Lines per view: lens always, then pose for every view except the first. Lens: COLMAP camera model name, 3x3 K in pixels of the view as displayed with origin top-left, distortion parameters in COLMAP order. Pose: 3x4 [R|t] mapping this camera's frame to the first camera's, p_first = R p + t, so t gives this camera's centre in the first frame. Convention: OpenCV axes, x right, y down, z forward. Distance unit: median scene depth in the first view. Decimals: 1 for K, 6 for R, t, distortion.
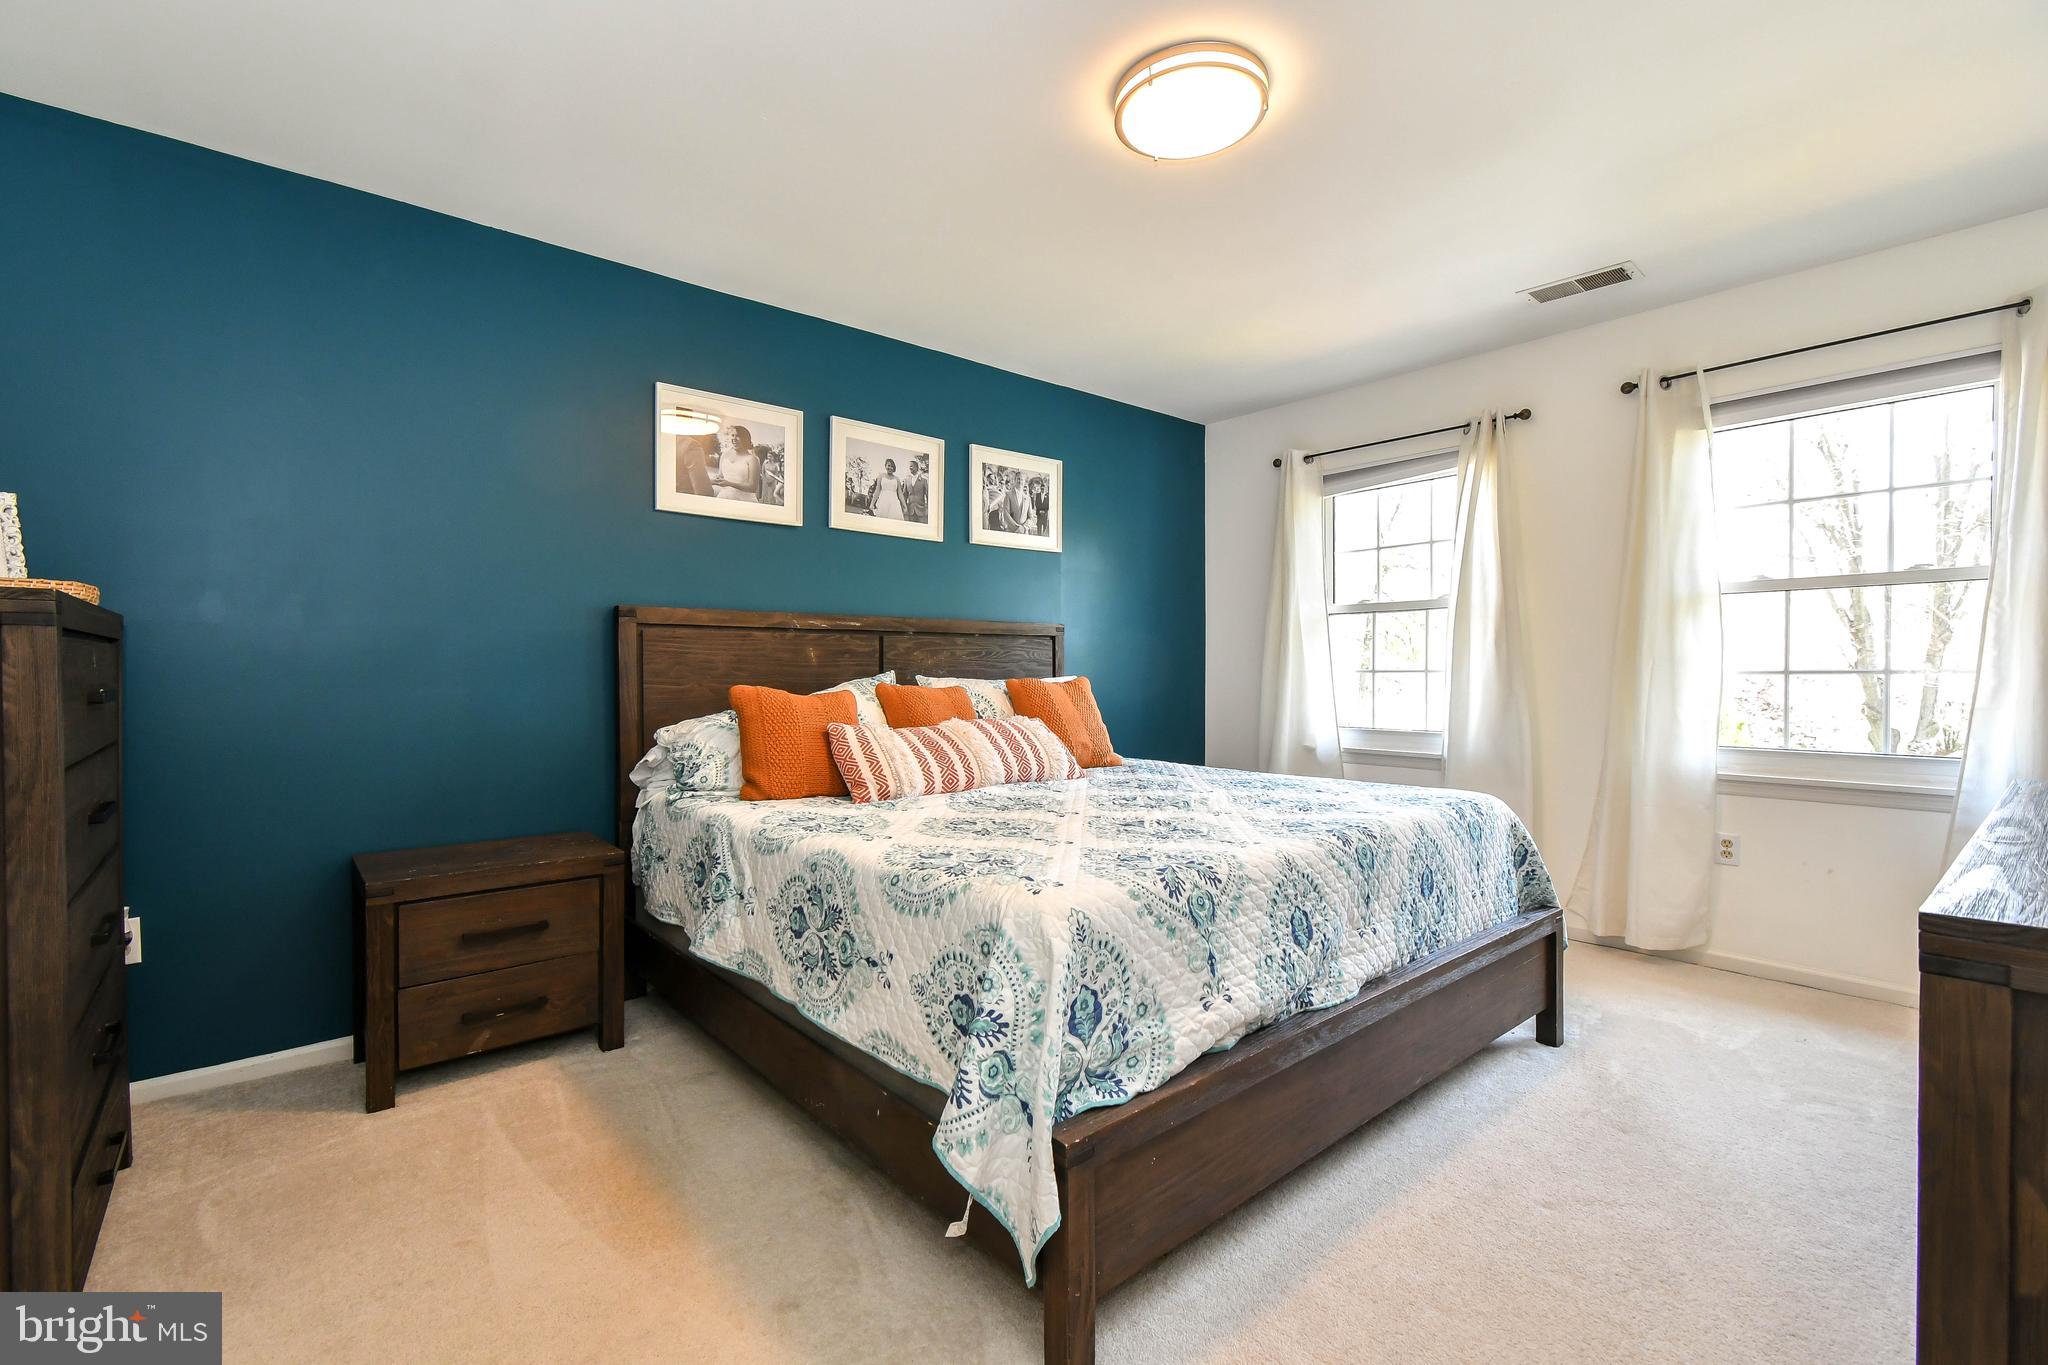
lens RADIAL K [[913.6, 0, 1023.3], [0, 913.6, 685.7], [0, 0, 1]] dist [0.004771, -0.003986]
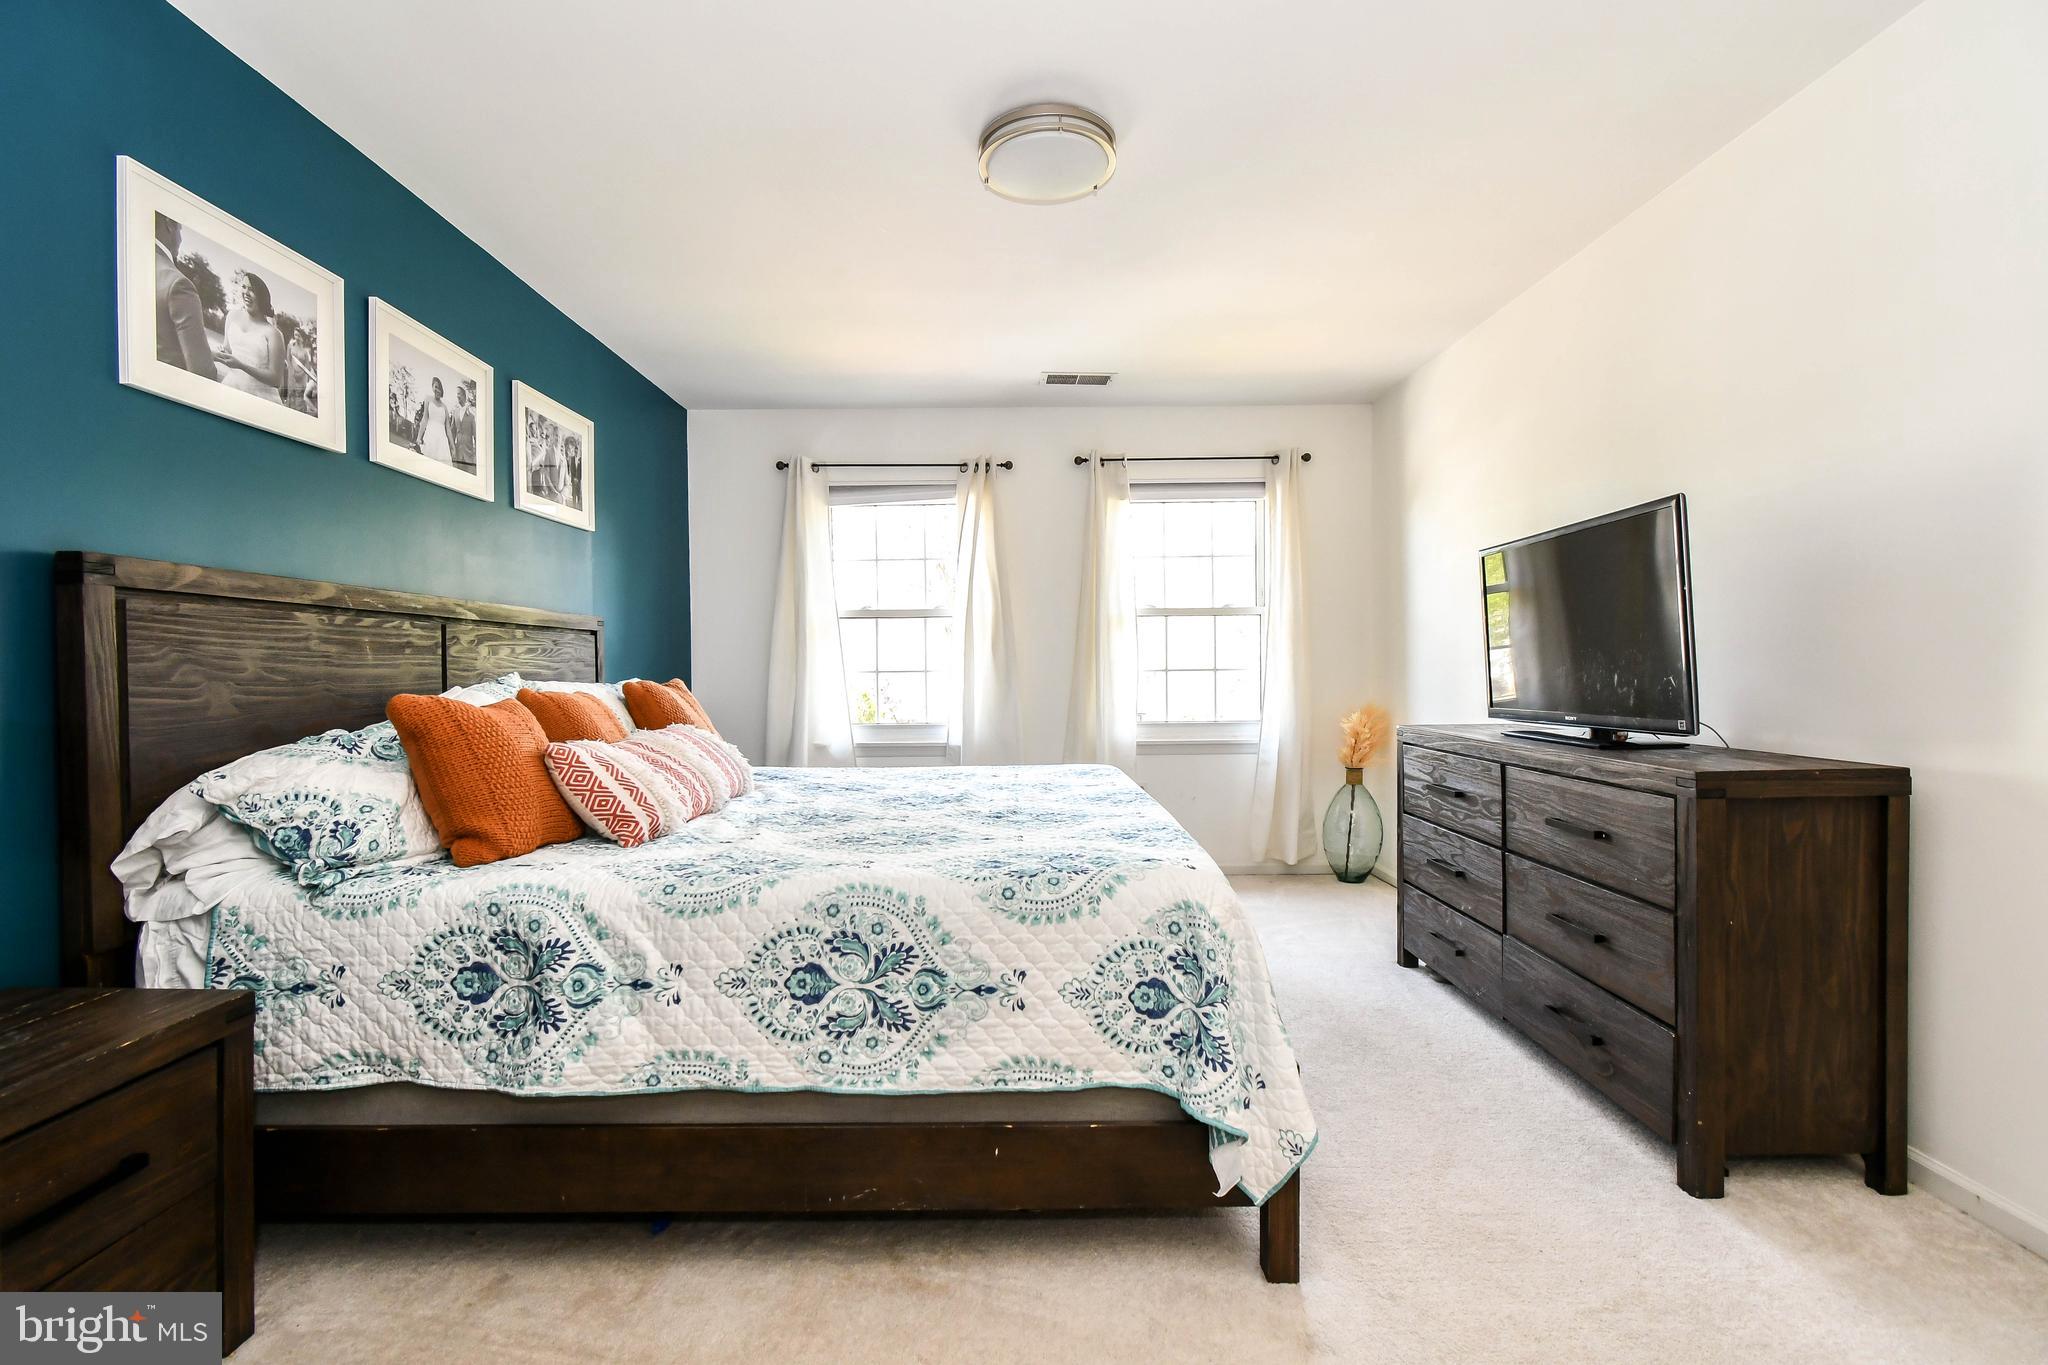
lens RADIAL K [[913.6, 0, 1023.3], [0, 913.6, 685.7], [0, 0, 1]] dist [0.004771, -0.003986]
pose [[0.640373, -0.015441, 0.767909, -0.462520], [0.019418, 0.999804, 0.003911, -0.000425], [-0.767819, 0.012406, 0.640547, 0.216528]]
